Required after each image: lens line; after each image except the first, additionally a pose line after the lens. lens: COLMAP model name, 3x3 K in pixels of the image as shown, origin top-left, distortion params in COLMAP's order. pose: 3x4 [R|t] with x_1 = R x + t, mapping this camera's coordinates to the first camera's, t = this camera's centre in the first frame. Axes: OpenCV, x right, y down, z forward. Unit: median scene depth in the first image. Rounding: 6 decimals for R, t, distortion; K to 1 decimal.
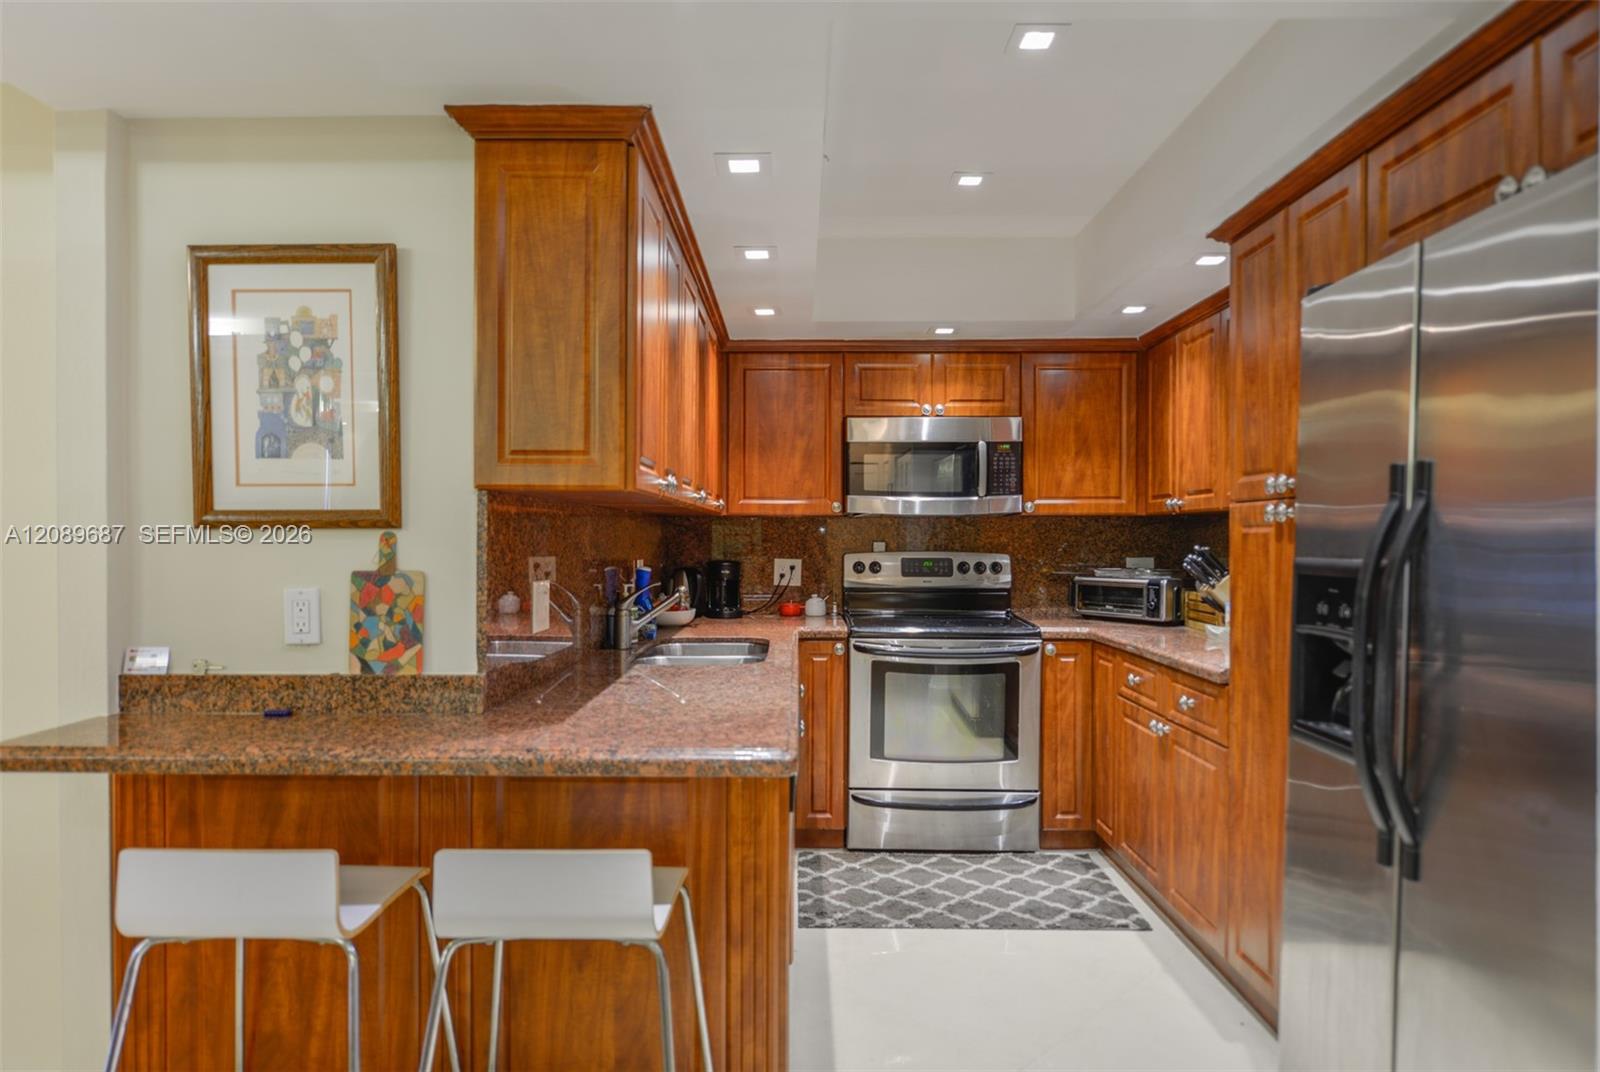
lens RADIAL K [[945.2, 0, 786.9], [0, 945.2, 544.3], [0, 0, 1]] dist [-0.002412, -0.000760]
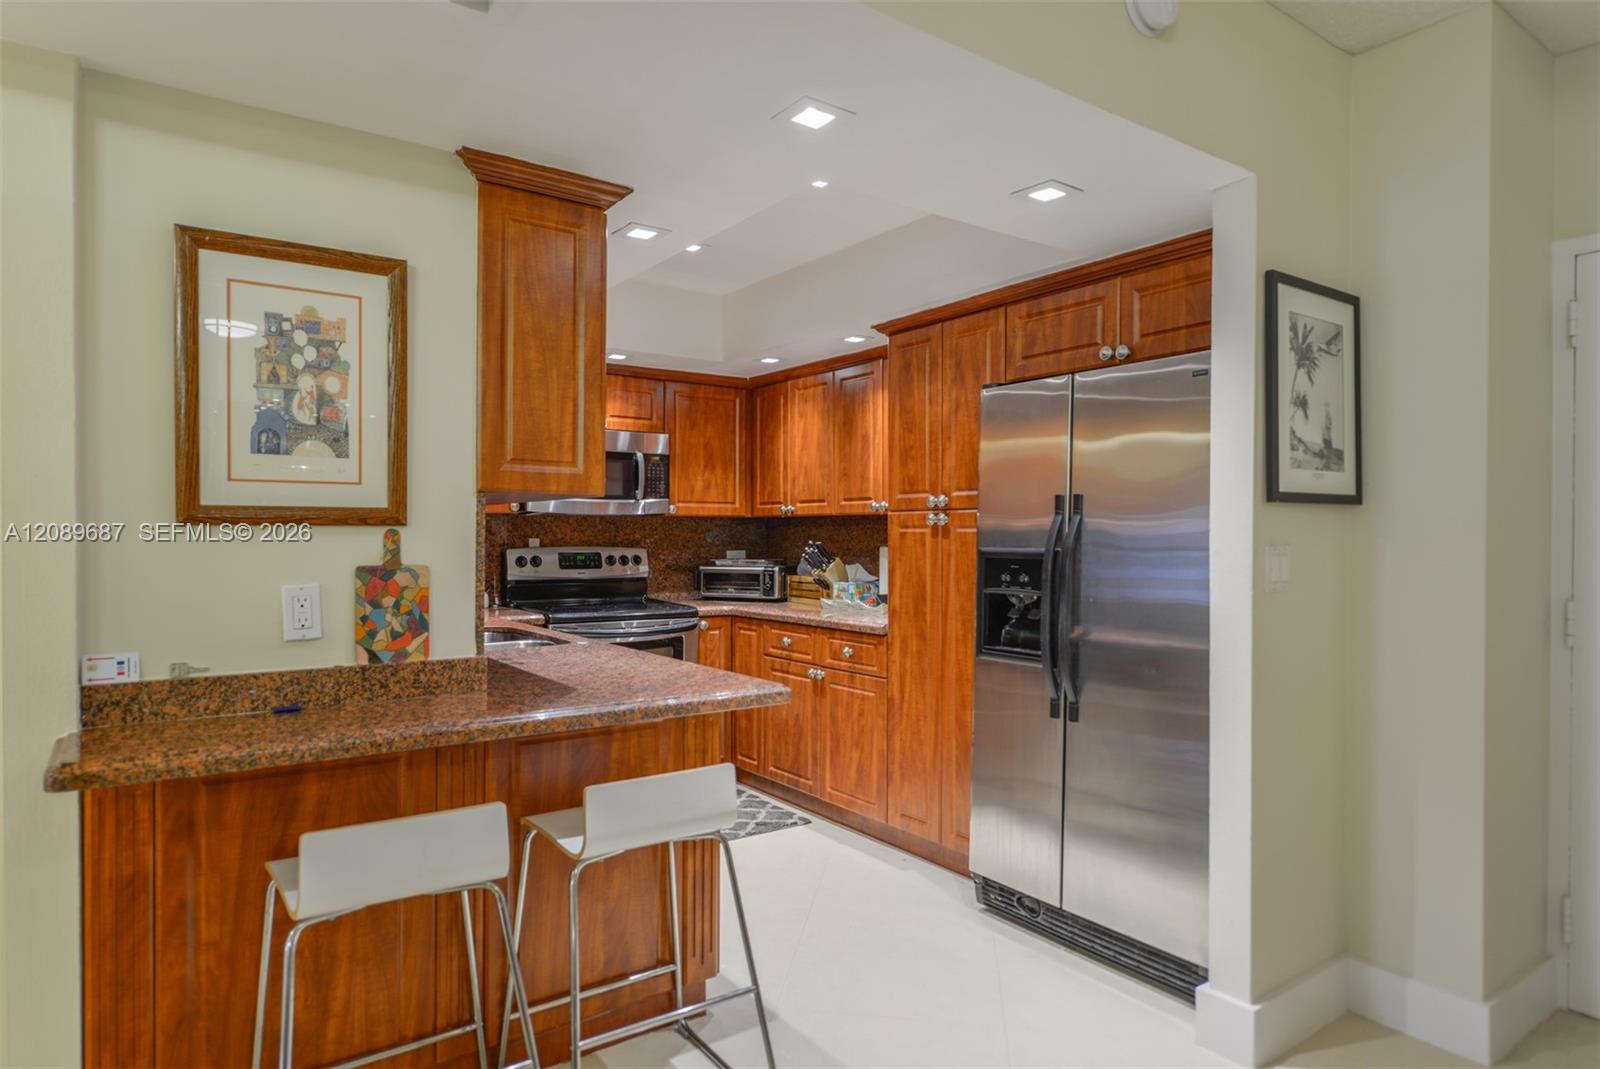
lens RADIAL K [[930.1, 0, 799.0], [0, 930.1, 542.9], [0, 0, 1]] dist [-0.001054, -0.000416]
pose [[0.806607, -0.003502, 0.591078, -0.673955], [0.001913, 0.999993, 0.003313, -0.000072], [-0.591085, -0.001542, 0.806608, -0.116142]]
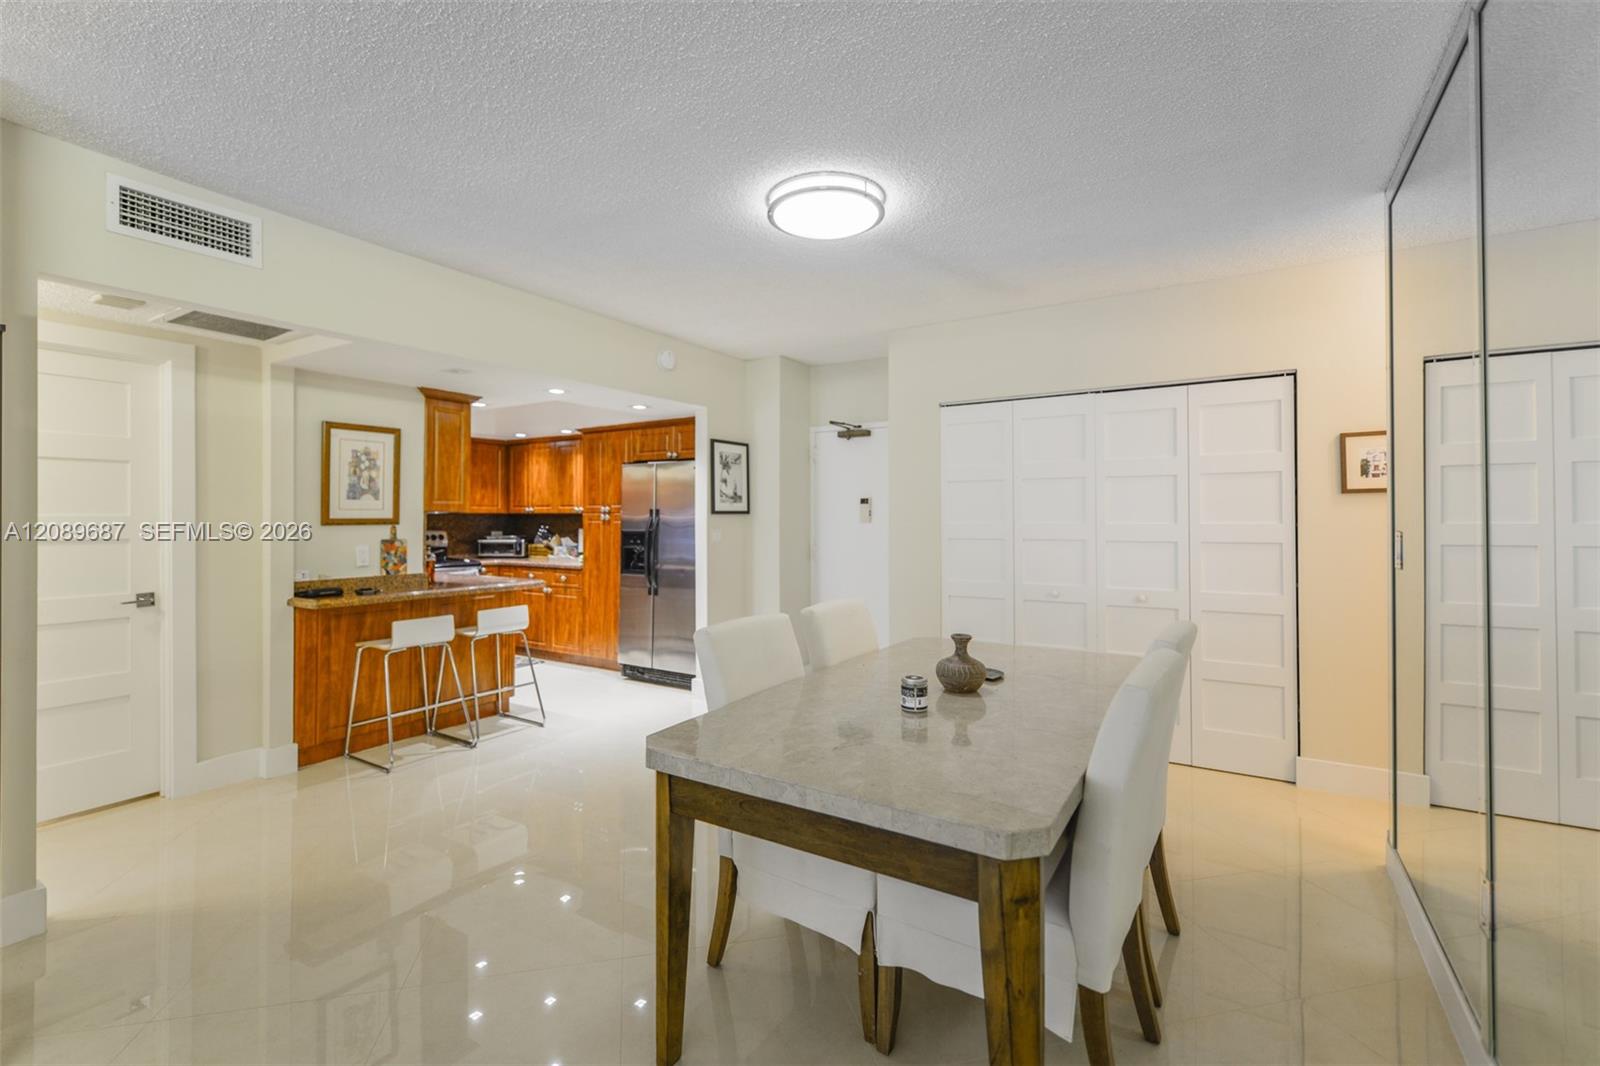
lens RADIAL K [[697.4, 0, 794.0], [0, 697.4, 512.0], [0, 0, 1]] dist [-0.000086, 0.000037]
pose [[0.523616, 0.004963, 0.851940, -1.612702], [0.007064, 0.999923, -0.010167, -0.024838], [-0.851925, 0.011342, 0.523541, -1.180589]]
